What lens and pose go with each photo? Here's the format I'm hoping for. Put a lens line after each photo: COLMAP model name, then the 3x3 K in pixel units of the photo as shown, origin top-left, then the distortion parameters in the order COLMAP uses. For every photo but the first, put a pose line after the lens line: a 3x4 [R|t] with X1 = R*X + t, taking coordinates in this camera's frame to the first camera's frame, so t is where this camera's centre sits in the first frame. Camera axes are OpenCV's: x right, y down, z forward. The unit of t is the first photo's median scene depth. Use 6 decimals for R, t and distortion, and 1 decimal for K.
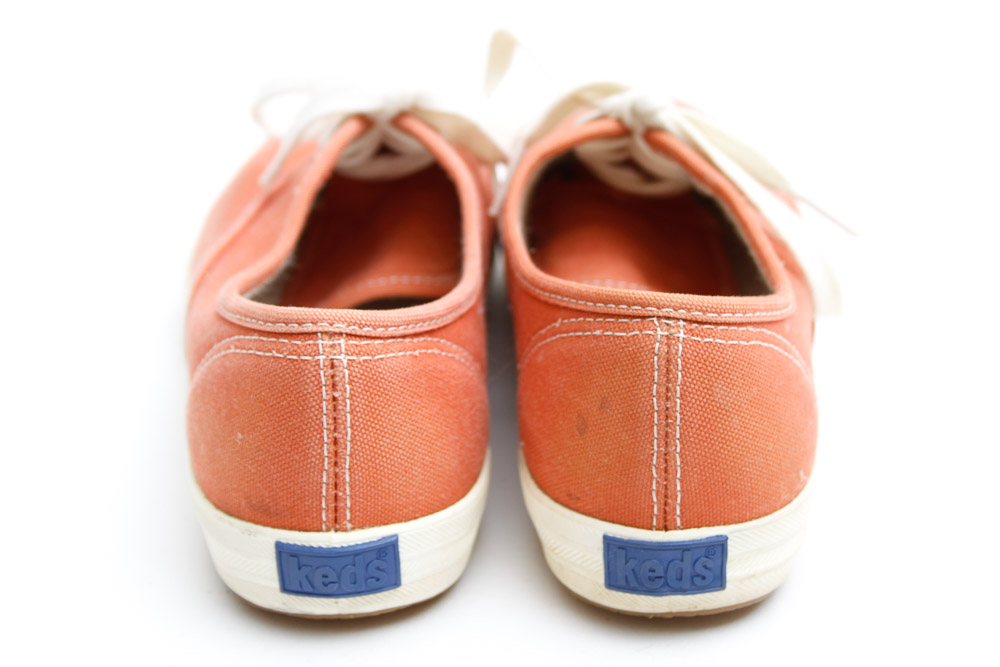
lens RADIAL K [[2164.9, 0, 498.6], [0, 2164.9, 333.7], [0, 0, 1]] dist [0.076058, 0.000000]
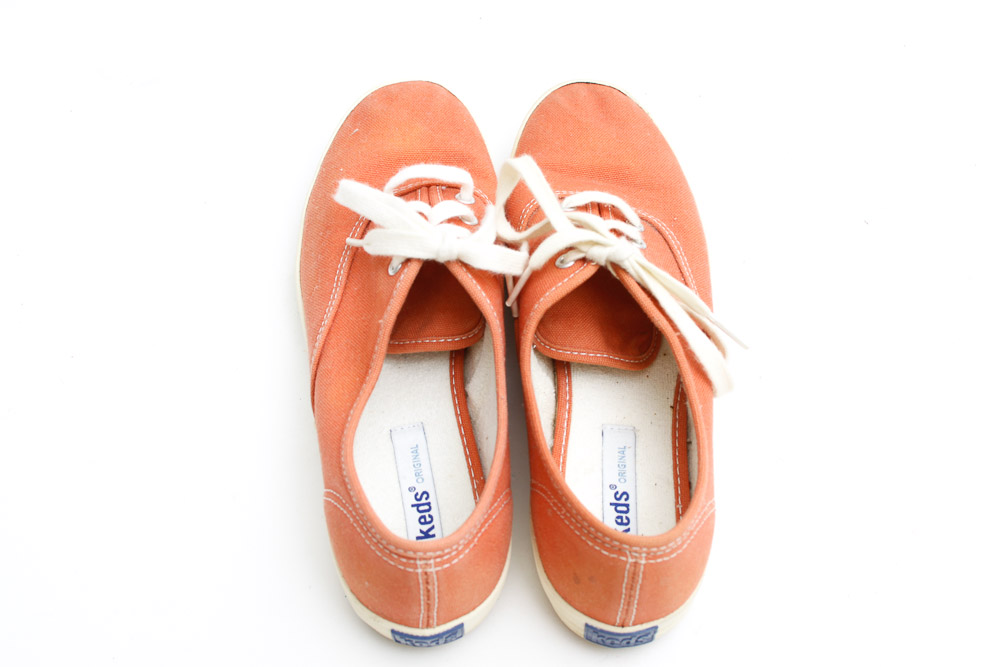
lens RADIAL K [[1316.4, 0, 501.6], [0, 1316.4, 333.4], [0, 0, 1]] dist [-0.005472, 0.000000]
pose [[0.997910, -0.016399, 0.062502, -0.078999], [-0.023424, 0.809673, 0.586413, -0.704769], [-0.060223, -0.586652, 0.807597, 0.310439]]
